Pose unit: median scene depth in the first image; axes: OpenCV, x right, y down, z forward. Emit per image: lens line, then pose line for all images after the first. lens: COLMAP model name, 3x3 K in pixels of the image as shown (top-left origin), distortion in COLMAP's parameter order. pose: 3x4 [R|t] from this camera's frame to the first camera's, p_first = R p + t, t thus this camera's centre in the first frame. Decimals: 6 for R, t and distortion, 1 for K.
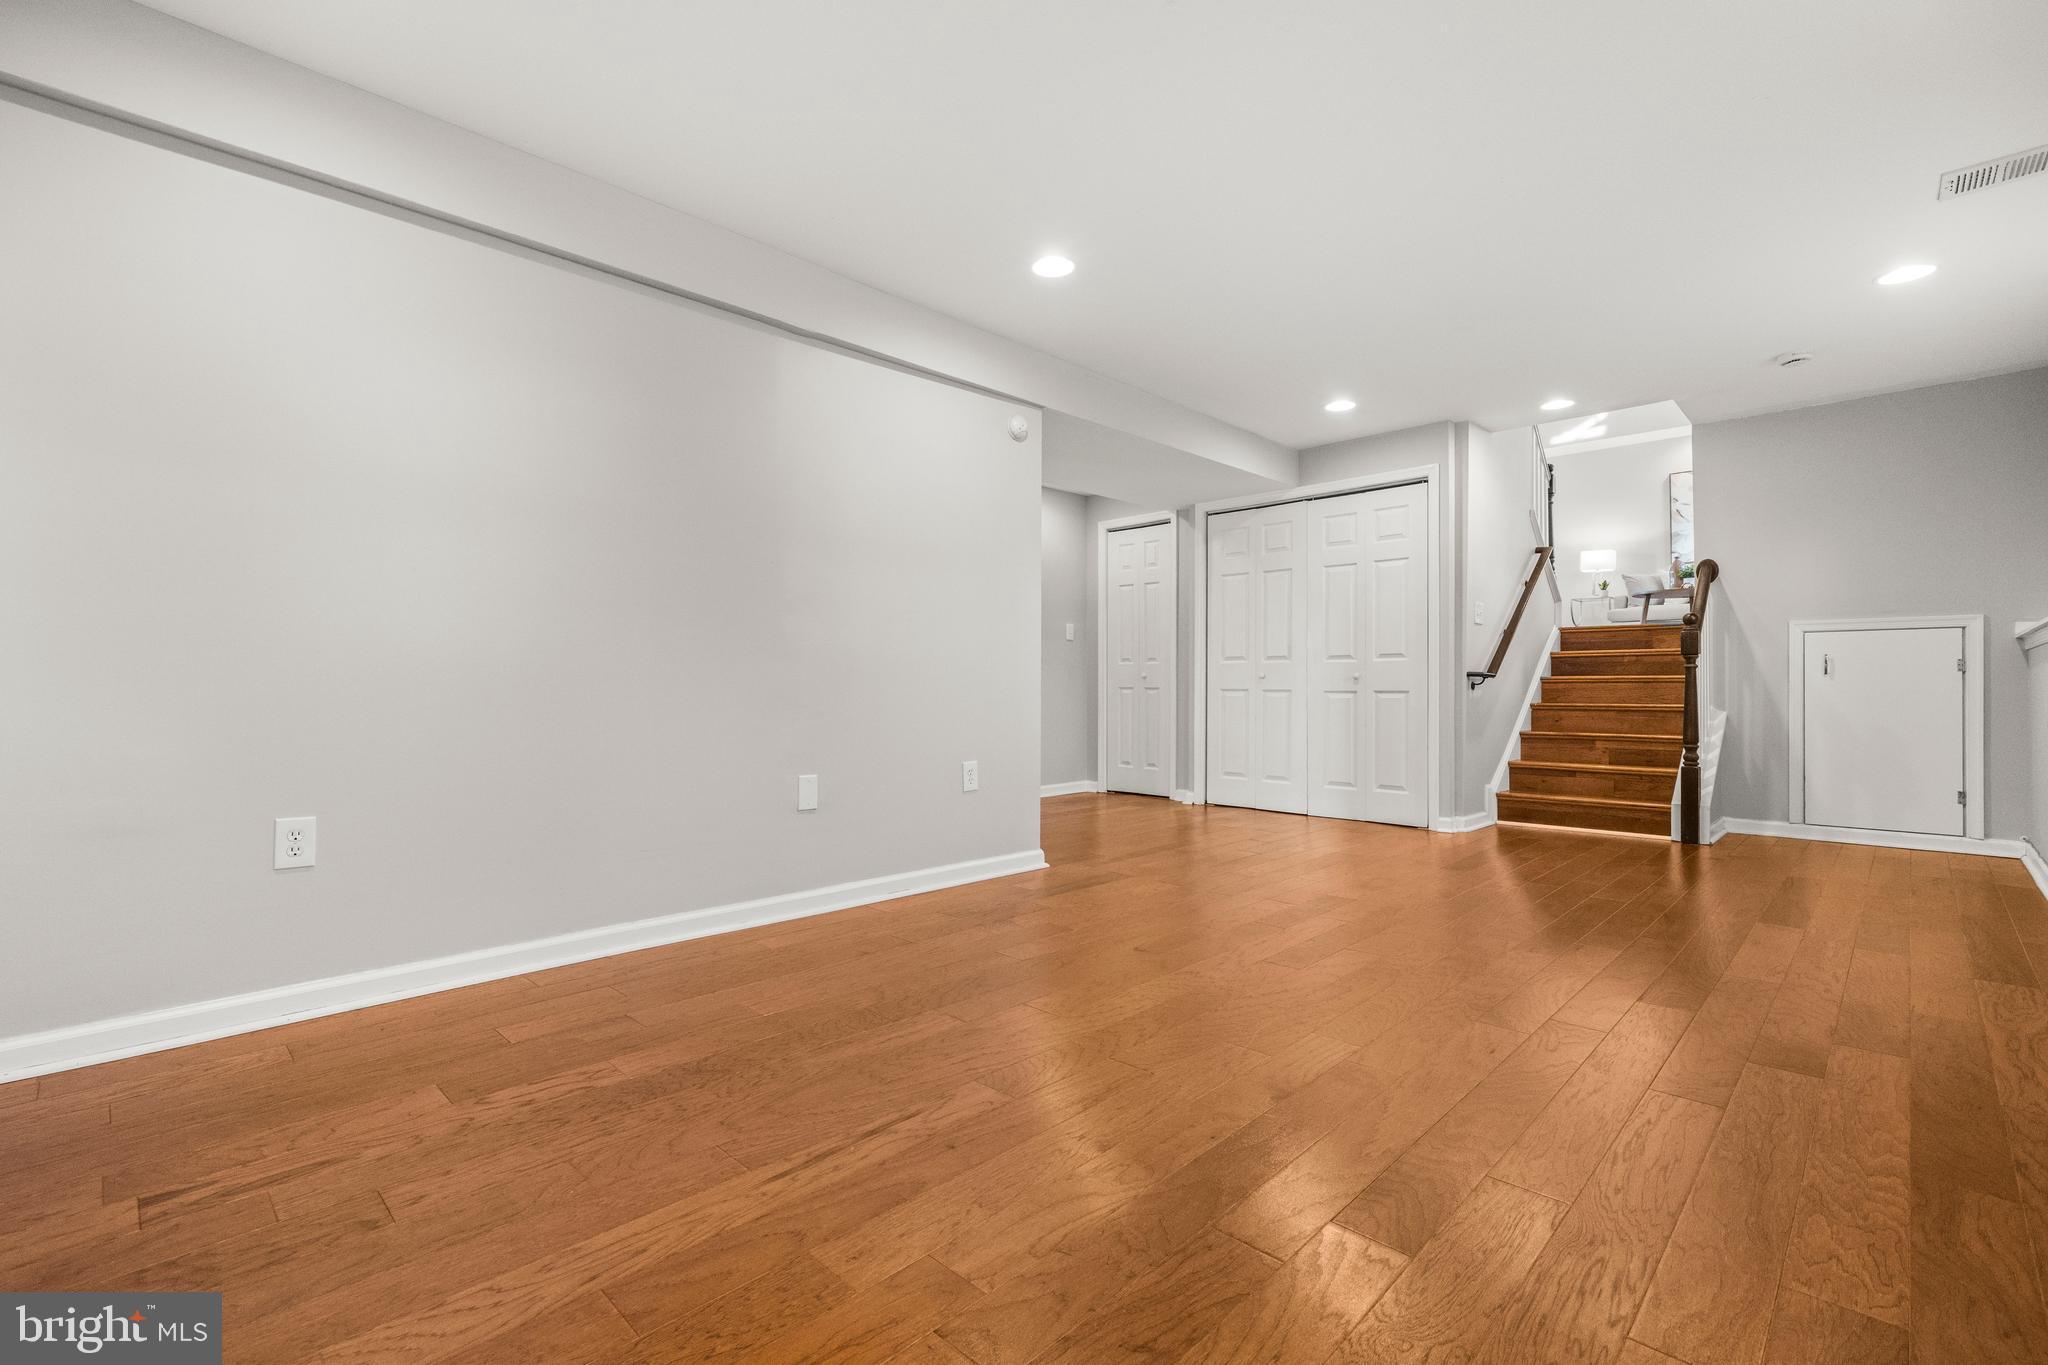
lens RADIAL K [[870.7, 0, 1028.7], [0, 870.7, 684.6], [0, 0, 1]] dist [0.001701, 0.000168]
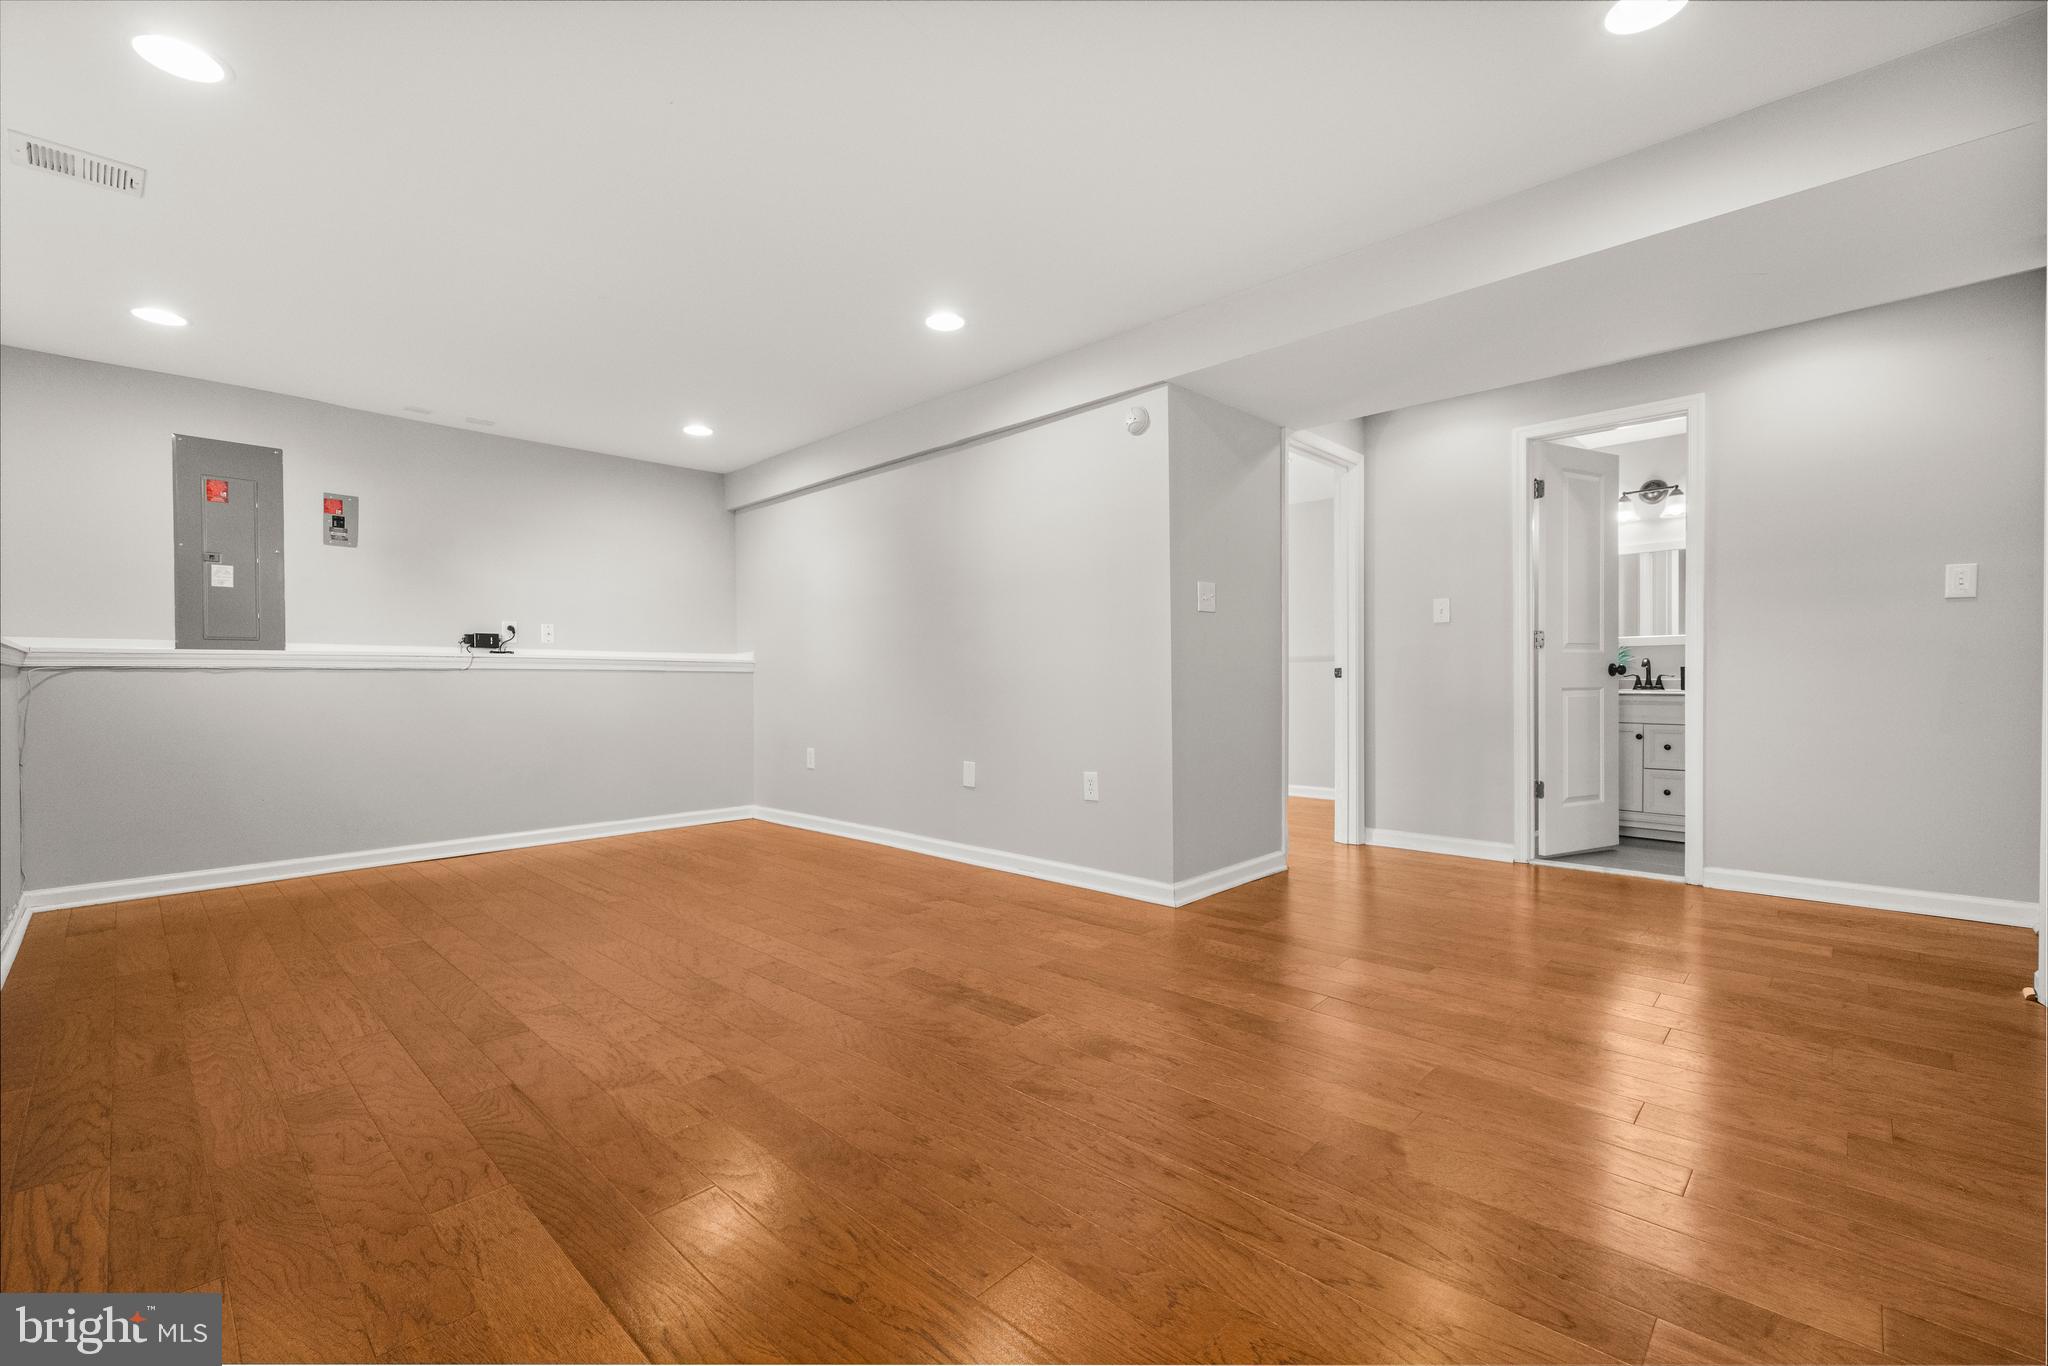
lens RADIAL K [[870.7, 0, 1028.7], [0, 870.7, 685.1], [0, 0, 1]] dist [0.001701, 0.000168]
pose [[0.030865, -0.009585, -0.999478, 0.958049], [-0.001409, 0.999953, -0.009633, -0.003429], [0.999523, 0.001706, 0.030850, 0.899579]]
